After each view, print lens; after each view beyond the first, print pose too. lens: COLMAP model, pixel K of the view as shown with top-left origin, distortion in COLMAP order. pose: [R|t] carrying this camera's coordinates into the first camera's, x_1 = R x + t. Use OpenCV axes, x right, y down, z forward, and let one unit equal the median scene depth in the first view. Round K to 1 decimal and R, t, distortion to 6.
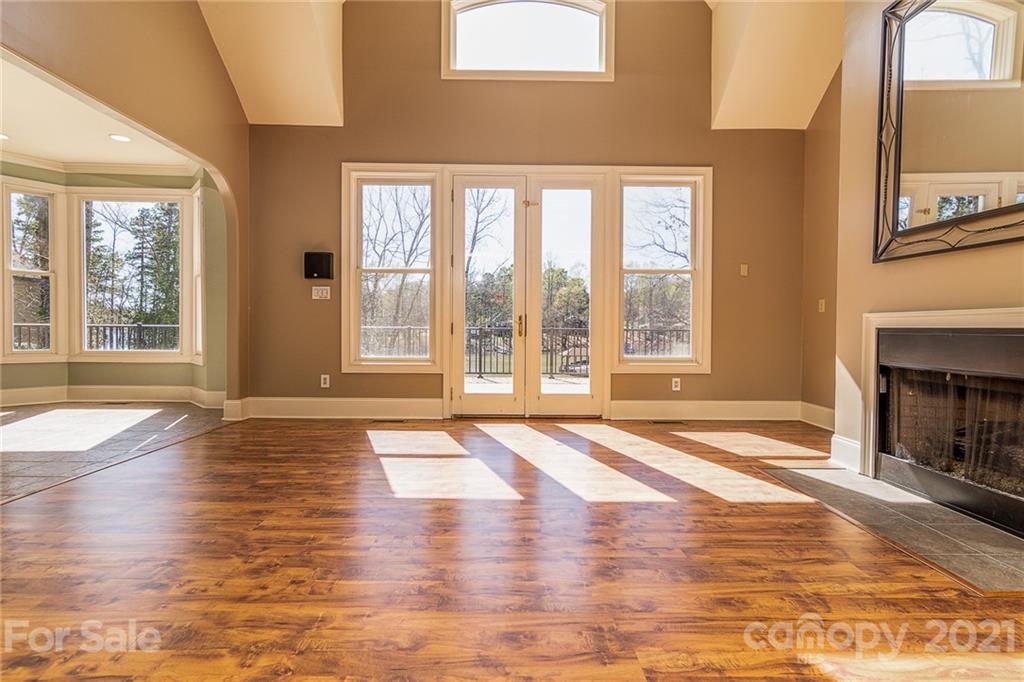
lens RADIAL K [[499.1, 0, 511.7], [0, 499.1, 331.5], [0, 0, 1]] dist [-0.003180, 0.003323]
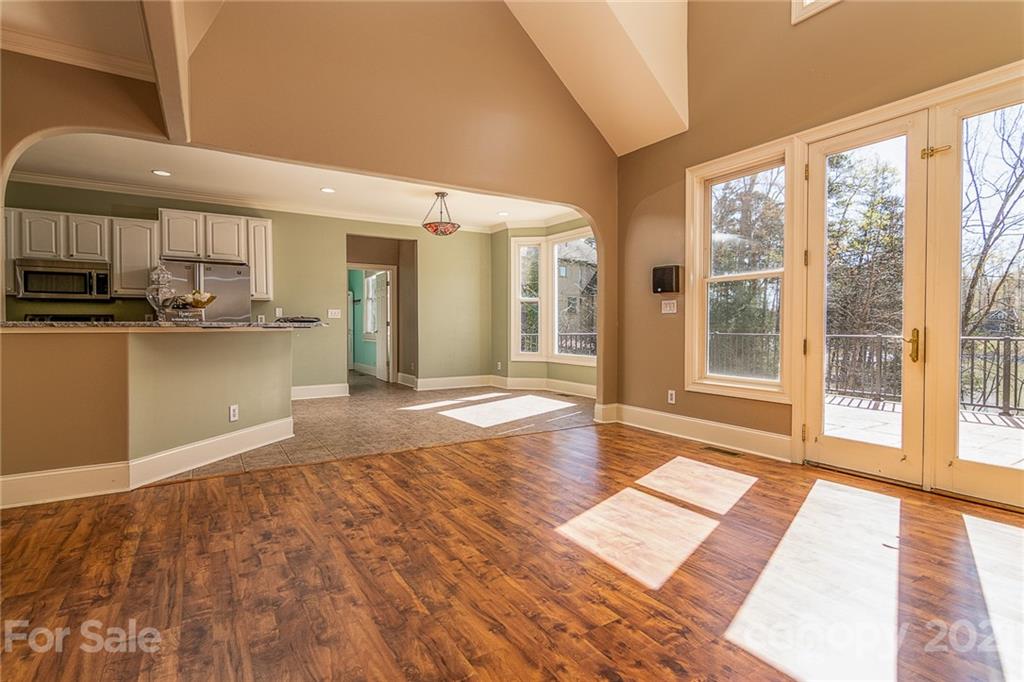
lens RADIAL K [[499.1, 0, 510.8], [0, 499.1, 333.8], [0, 0, 1]] dist [-0.003180, 0.003323]
pose [[0.514040, 0.005327, -0.857750, 0.470852], [-0.000104, 0.999981, 0.006148, -0.047430], [0.857766, -0.003072, 0.514031, 0.350514]]
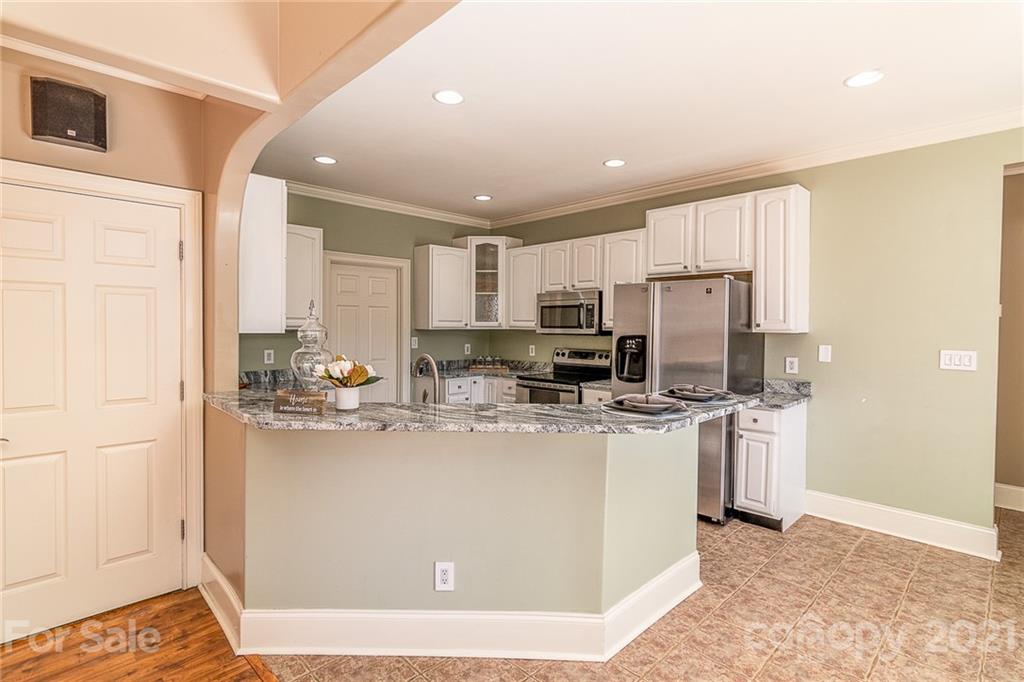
lens RADIAL K [[499.1, 0, 510.6], [0, 499.1, 335.8], [0, 0, 1]] dist [-0.003180, 0.003323]
pose [[-0.730390, 0.006110, -0.683003, -0.573570], [-0.013505, 0.999635, 0.023384, -0.184348], [0.682897, 0.026303, -0.730041, 0.947145]]
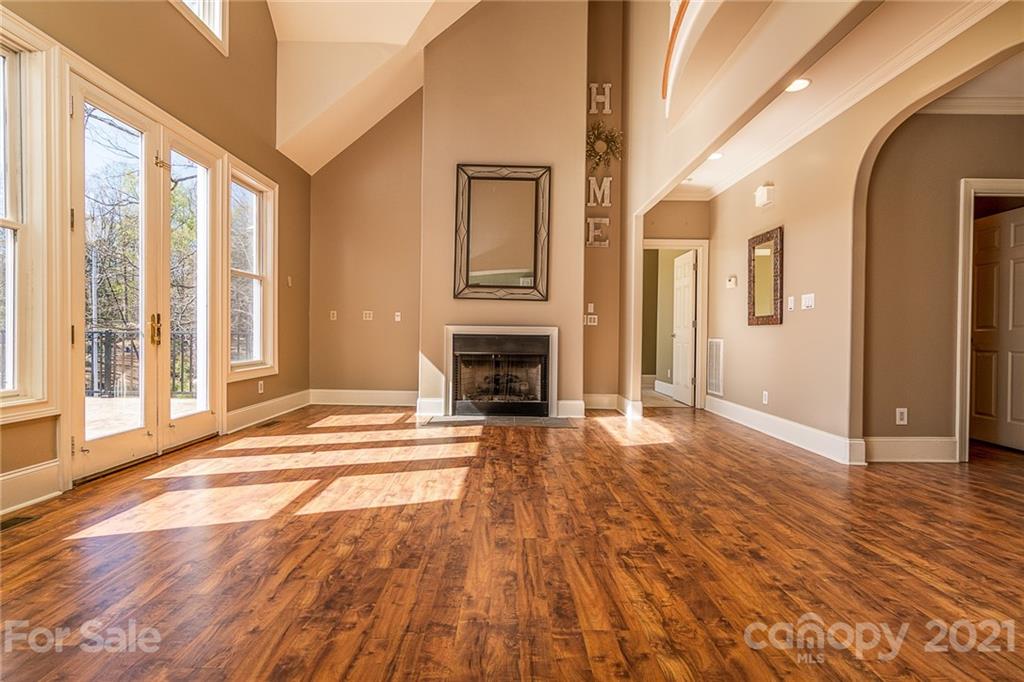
lens RADIAL K [[499.1, 0, 510.9], [0, 499.1, 337.8], [0, 0, 1]] dist [-0.003180, 0.003323]
pose [[0.011134, -0.014796, 0.999829, -1.082835], [-0.005418, 0.999875, 0.014857, -0.021087], [-0.999923, -0.005583, 0.011052, 0.749526]]
